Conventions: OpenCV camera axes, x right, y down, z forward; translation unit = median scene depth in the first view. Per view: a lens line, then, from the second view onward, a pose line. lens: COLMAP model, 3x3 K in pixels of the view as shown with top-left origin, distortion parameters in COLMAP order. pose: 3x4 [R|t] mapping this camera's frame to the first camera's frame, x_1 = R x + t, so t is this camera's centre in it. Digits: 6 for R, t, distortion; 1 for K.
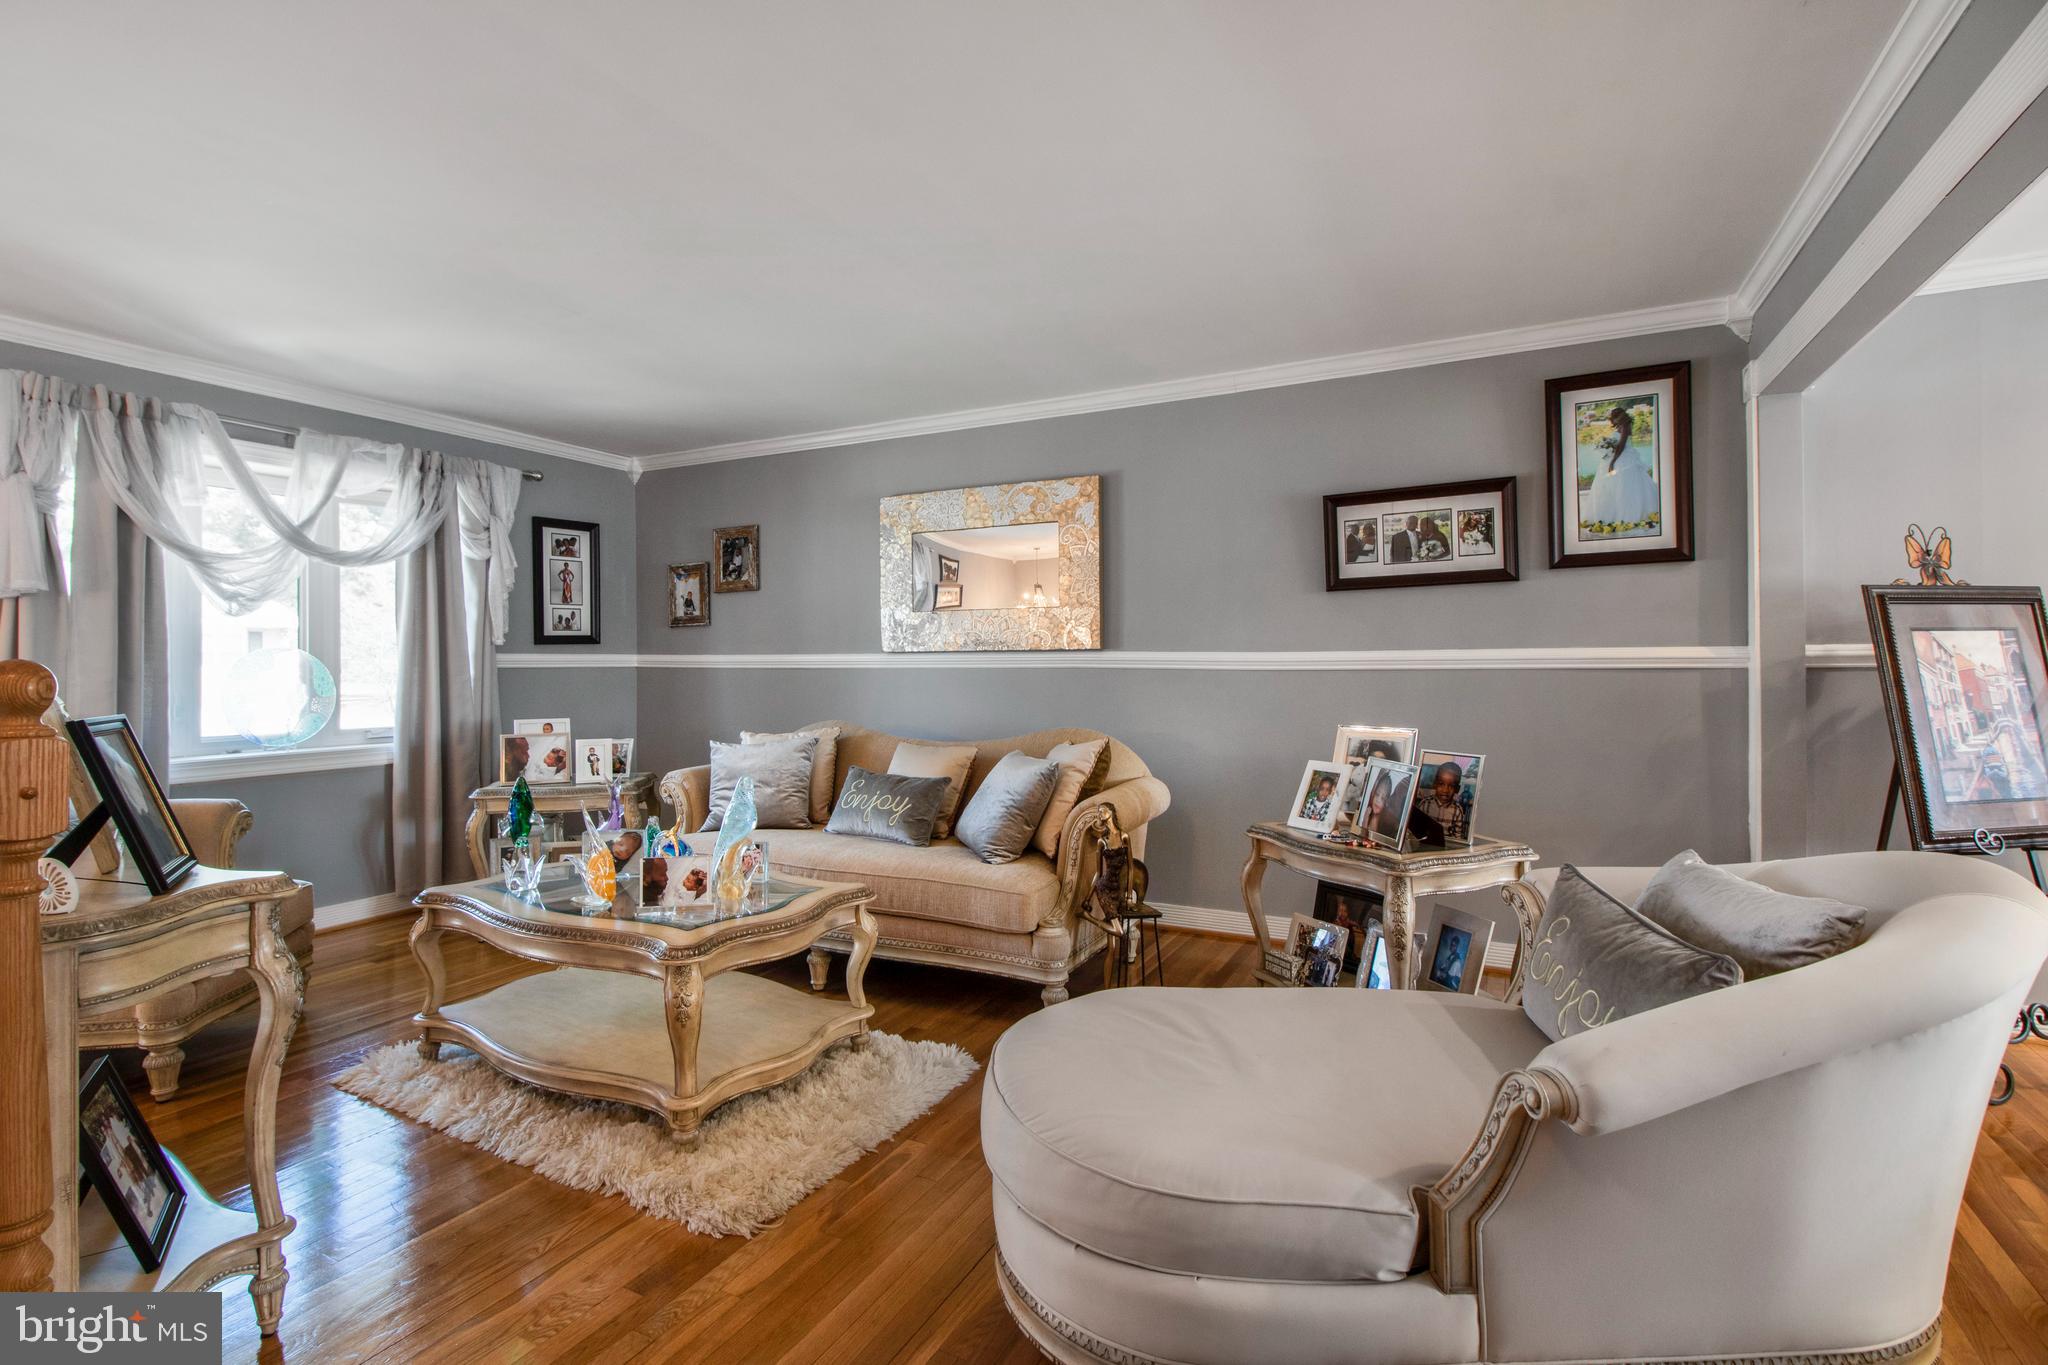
lens RADIAL K [[953.7, 0, 1008.3], [0, 953.7, 666.5], [0, 0, 1]] dist [0.021592, -0.012807]
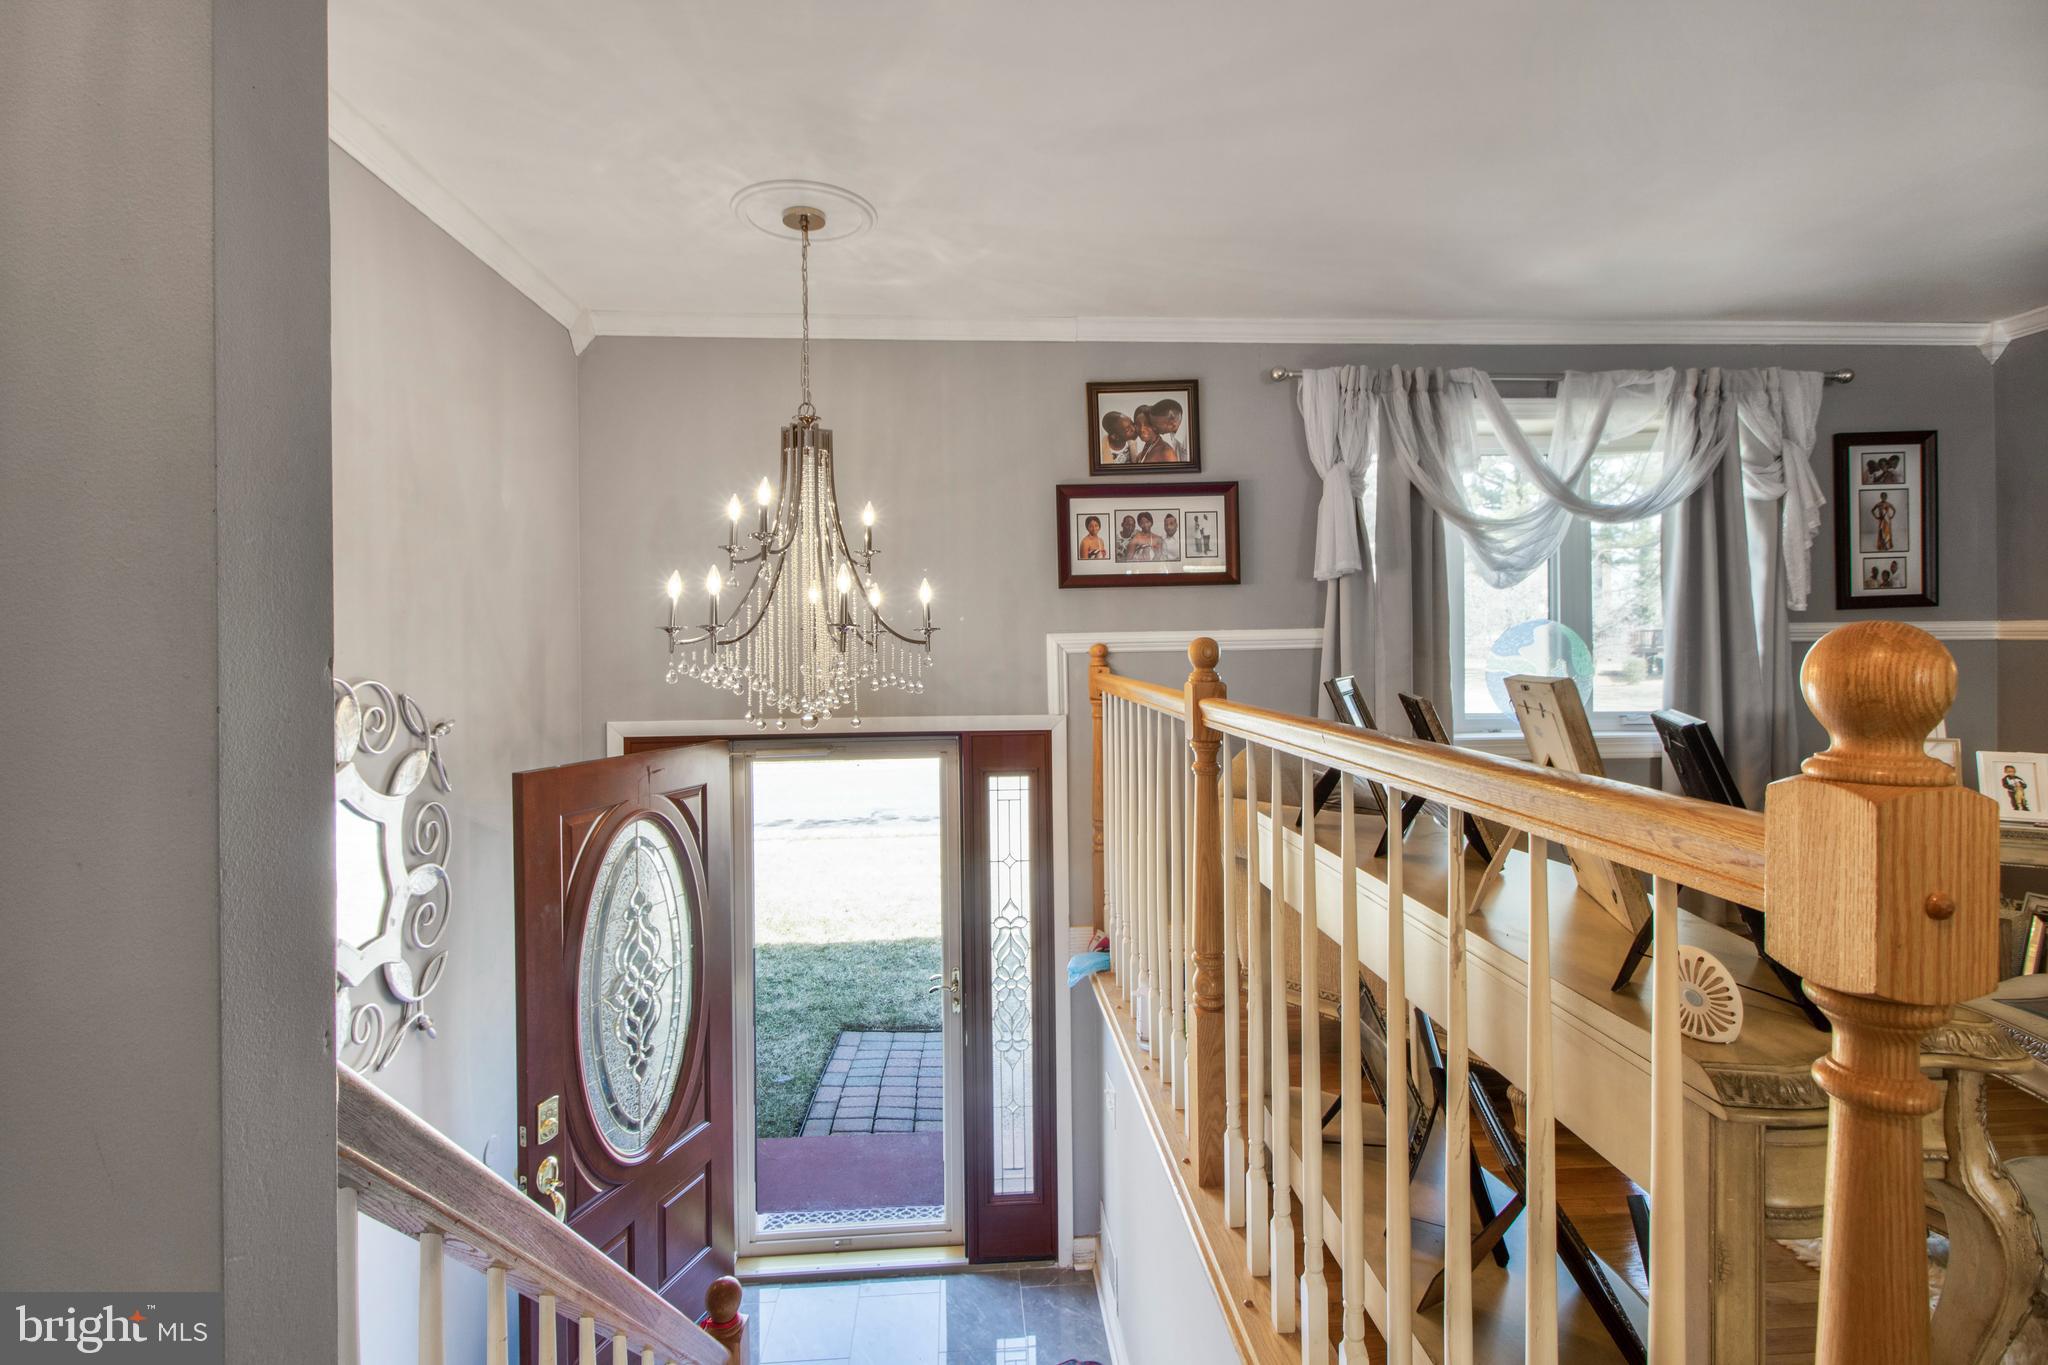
lens RADIAL K [[953.7, 0, 1032.6], [0, 953.7, 664.4], [0, 0, 1]] dist [0.021592, -0.012807]
pose [[0.535165, 0.014972, -0.844615, -0.229488], [0.004927, 0.999771, 0.020844, 0.000520], [0.844733, -0.015316, 0.534968, 0.100796]]
